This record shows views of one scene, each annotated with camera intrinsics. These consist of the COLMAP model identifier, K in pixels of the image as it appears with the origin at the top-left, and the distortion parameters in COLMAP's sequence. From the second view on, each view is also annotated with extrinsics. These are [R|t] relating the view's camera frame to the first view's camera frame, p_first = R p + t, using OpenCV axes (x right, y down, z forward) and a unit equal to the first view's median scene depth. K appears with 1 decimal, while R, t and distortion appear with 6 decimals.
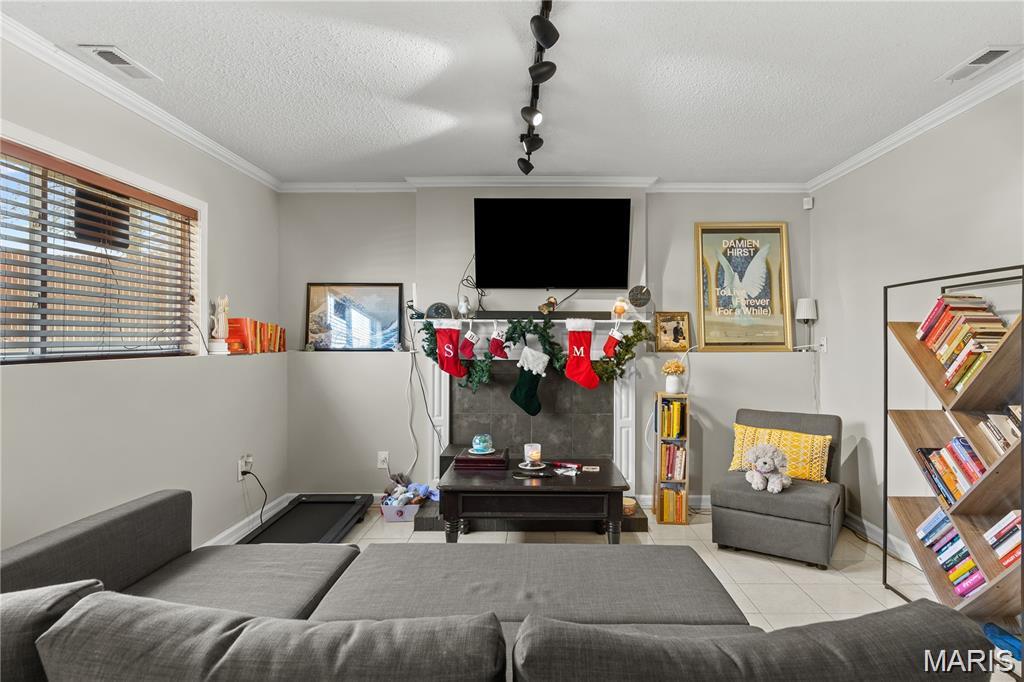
lens RADIAL K [[545.5, 0, 514.2], [0, 545.5, 345.1], [0, 0, 1]] dist [0.011555, 0.000999]
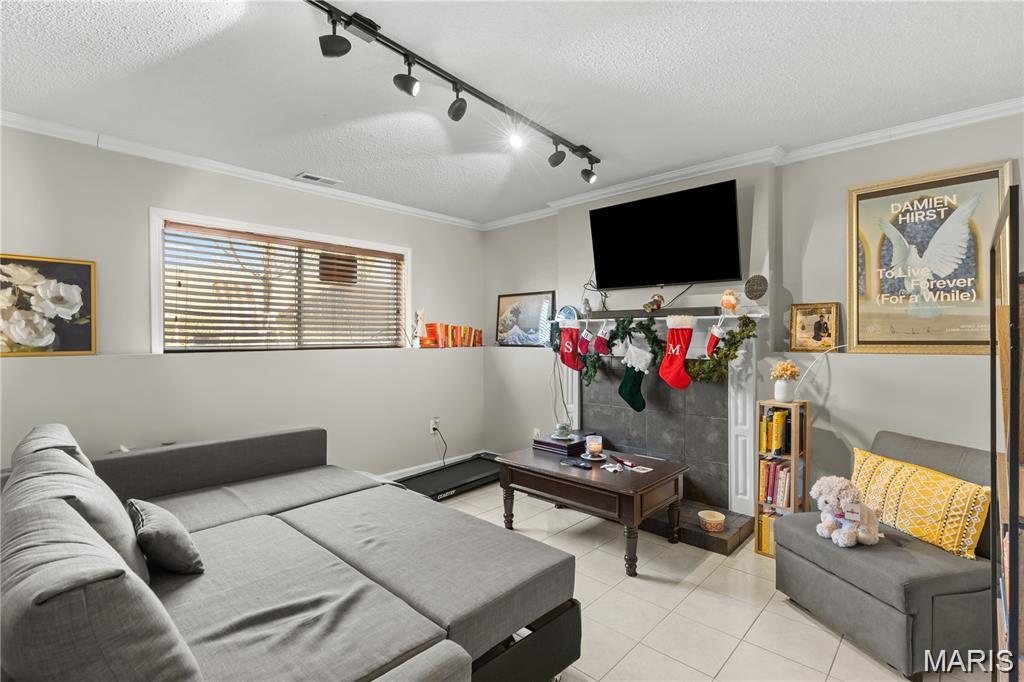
lens RADIAL K [[469.7, 0, 511.7], [0, 469.7, 334.4], [0, 0, 1]] dist [-0.001268, -0.000170]
pose [[0.741024, -0.006379, -0.671448, 0.451476], [-0.004482, 0.999886, -0.014446, -0.001689], [0.671464, 0.013714, 0.740911, 0.185353]]
